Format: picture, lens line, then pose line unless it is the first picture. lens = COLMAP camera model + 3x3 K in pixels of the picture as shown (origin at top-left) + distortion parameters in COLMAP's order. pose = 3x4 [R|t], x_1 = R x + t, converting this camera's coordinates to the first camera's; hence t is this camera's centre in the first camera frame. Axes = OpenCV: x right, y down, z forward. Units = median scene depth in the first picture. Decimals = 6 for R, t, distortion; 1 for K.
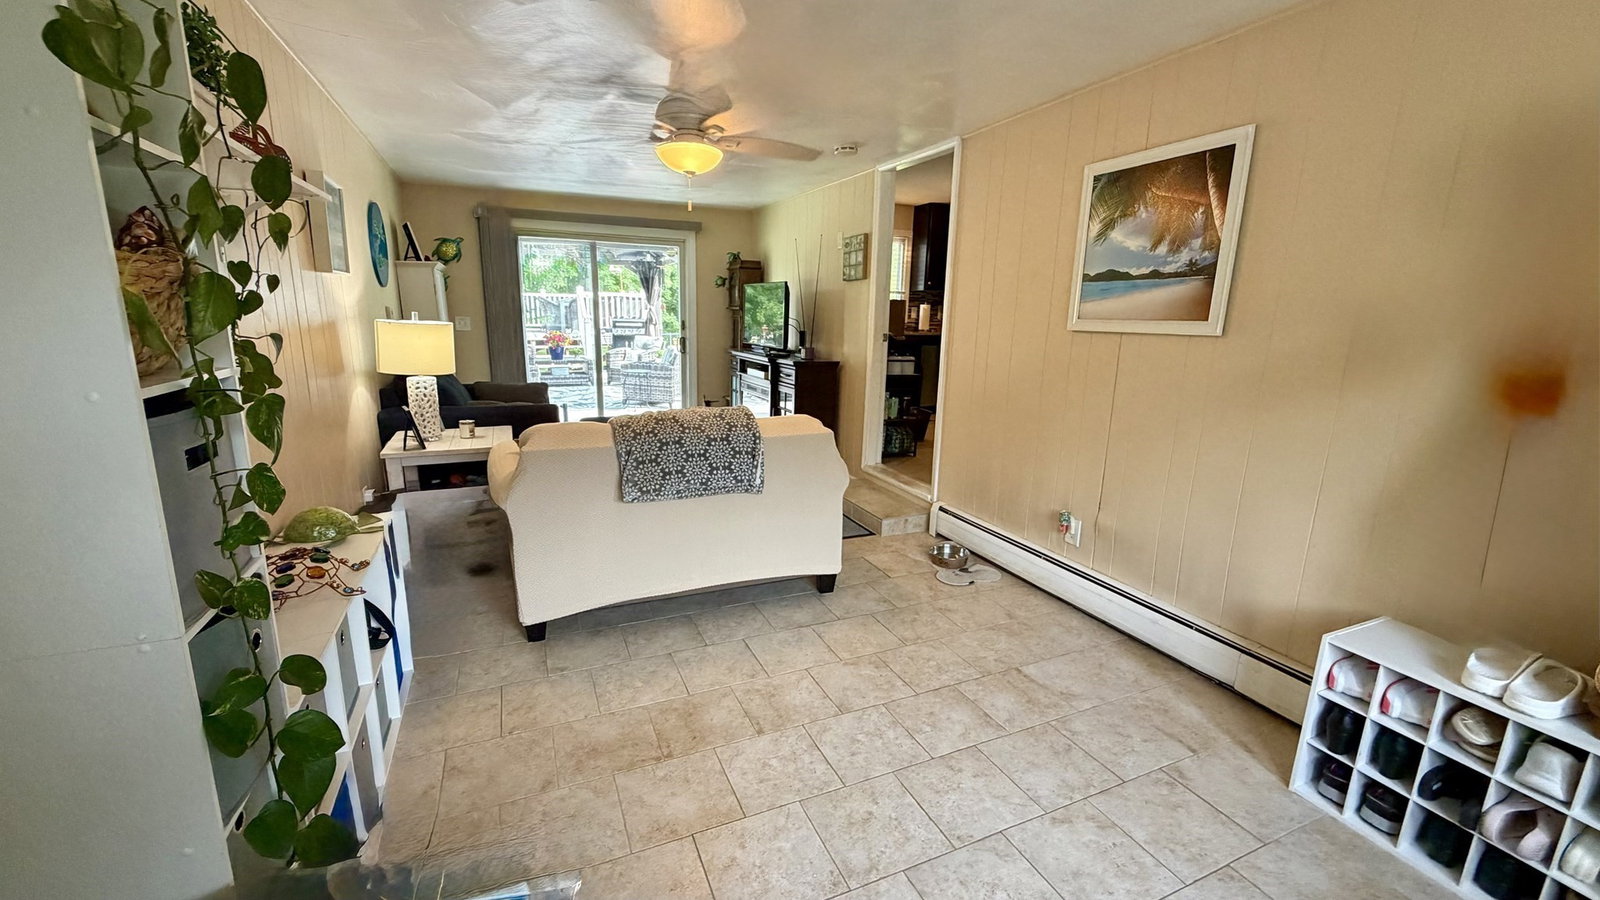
lens RADIAL K [[635.9, 0, 781.5], [0, 635.9, 450.3], [0, 0, 1]] dist [0.004767, 0.000049]
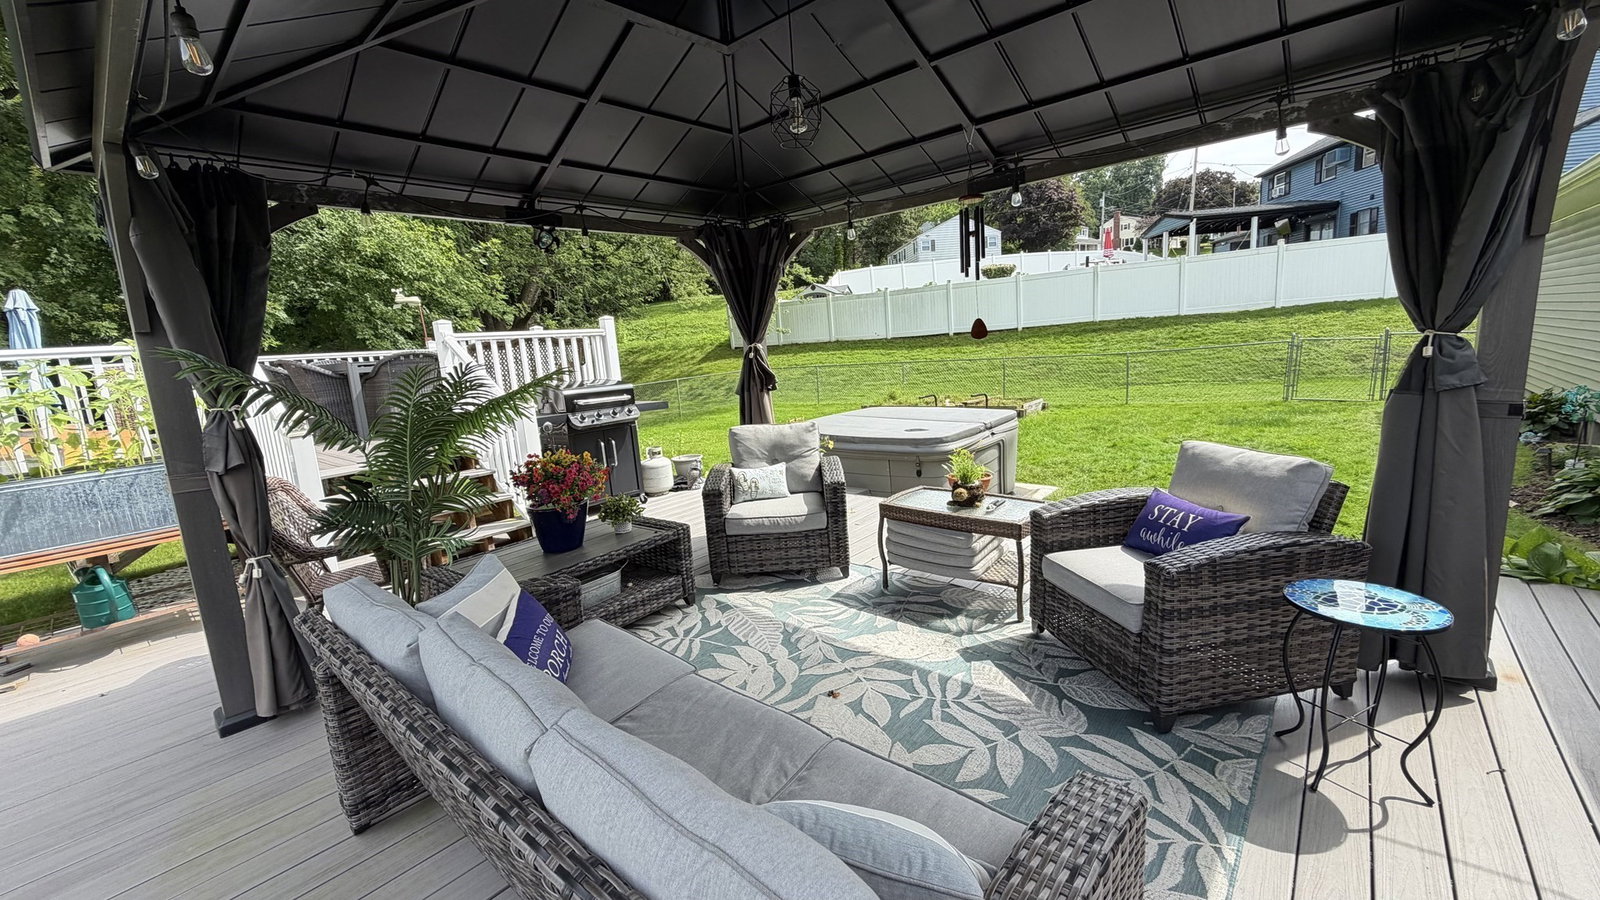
lens RADIAL K [[635.9, 0, 781.5], [0, 635.9, 450.3], [0, 0, 1]] dist [0.004767, 0.000049]
pose [[0.905541, -0.153259, 0.395609, -0.350899], [0.175540, 0.984259, -0.020506, -0.155440], [-0.386239, 0.088014, 0.918190, 0.656438]]
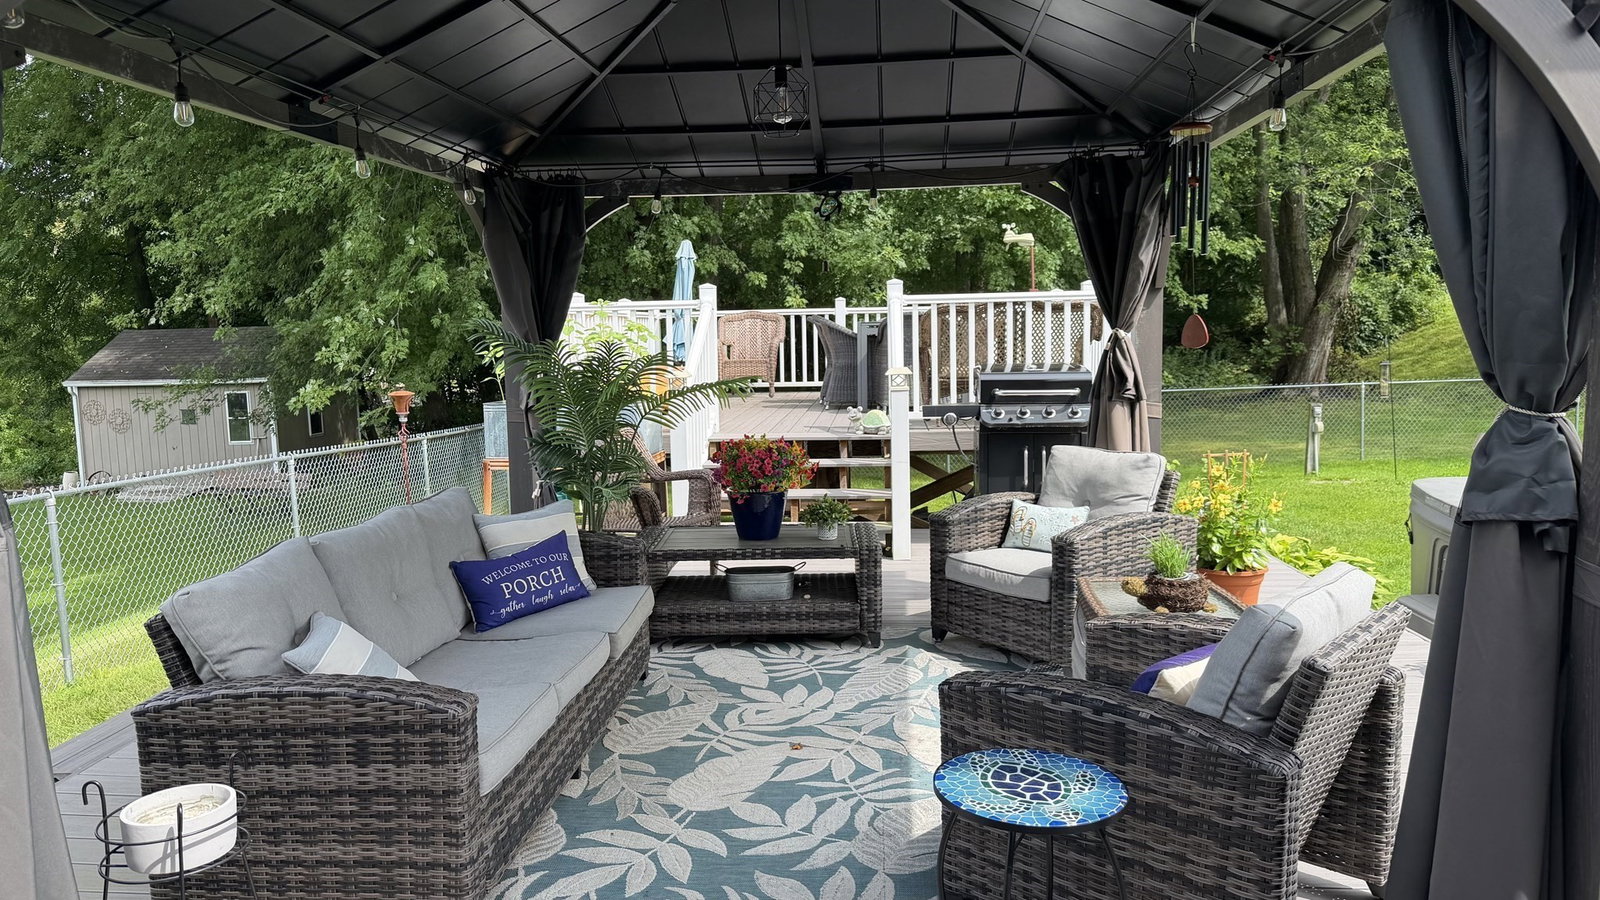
lens RADIAL K [[1056.6, 0, 778.0], [0, 1056.6, 450.7], [0, 0, 1]] dist [0.106765, 0.000157]
pose [[0.882746, 0.012524, -0.469683, -0.125780], [-0.061434, 0.994139, -0.088954, -0.133784], [0.465816, 0.107379, 0.878342, 0.570914]]
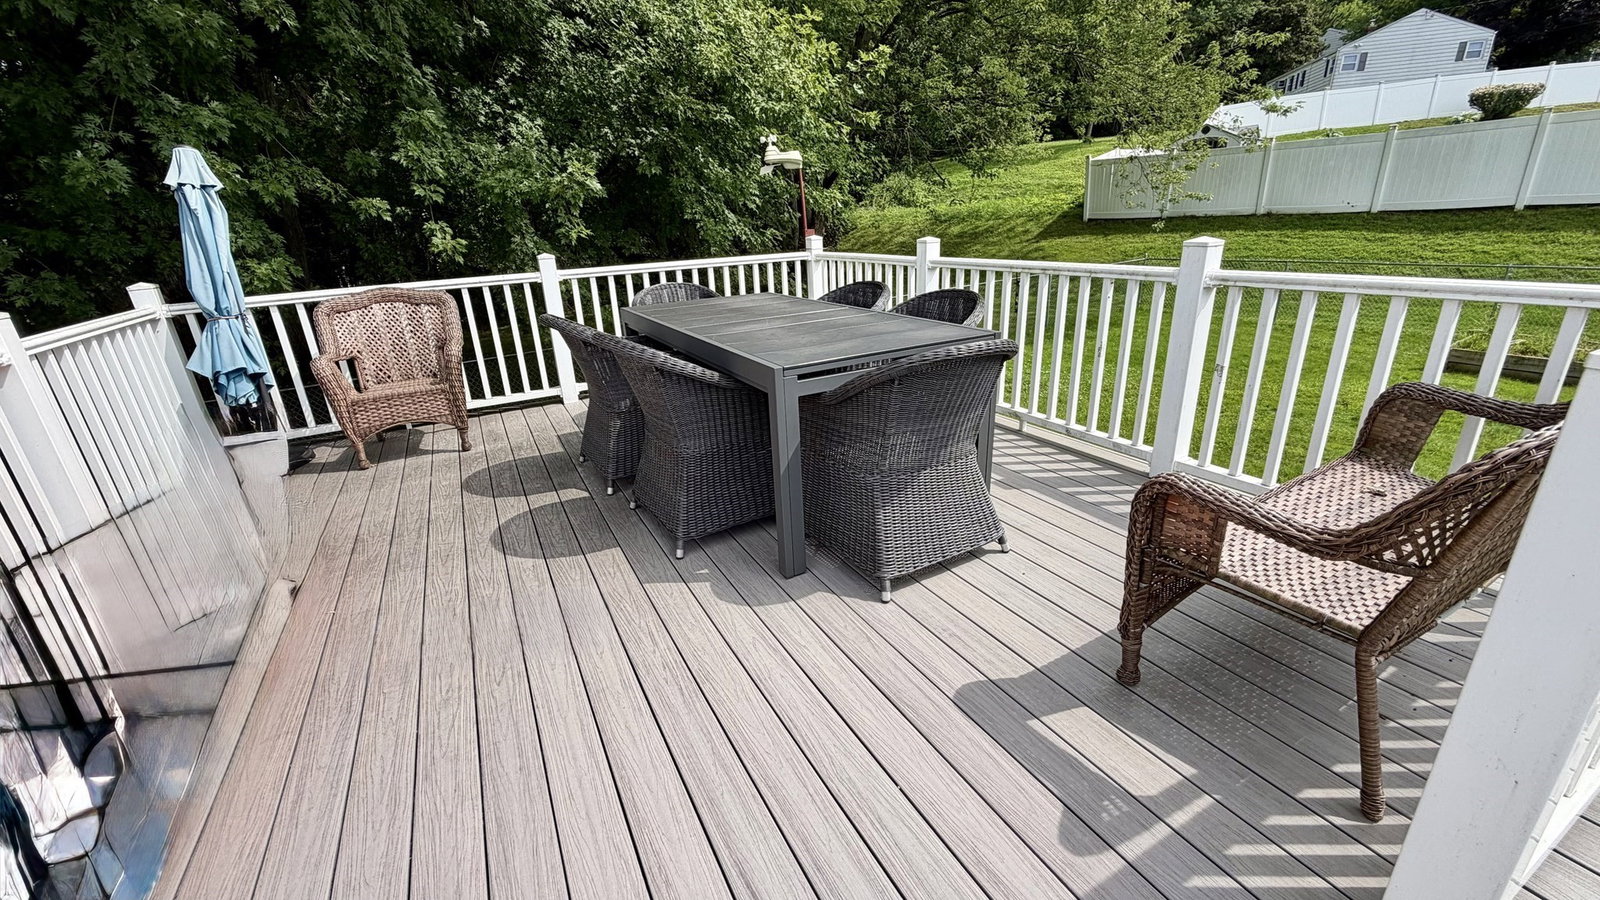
lens RADIAL K [[635.9, 0, 781.5], [0, 635.9, 450.3], [0, 0, 1]] dist [0.004767, 0.000049]
pose [[0.996257, -0.083540, 0.022190, -0.475913], [0.079740, 0.987345, 0.137083, -0.322375], [-0.033361, -0.134801, 0.990311, 1.161580]]
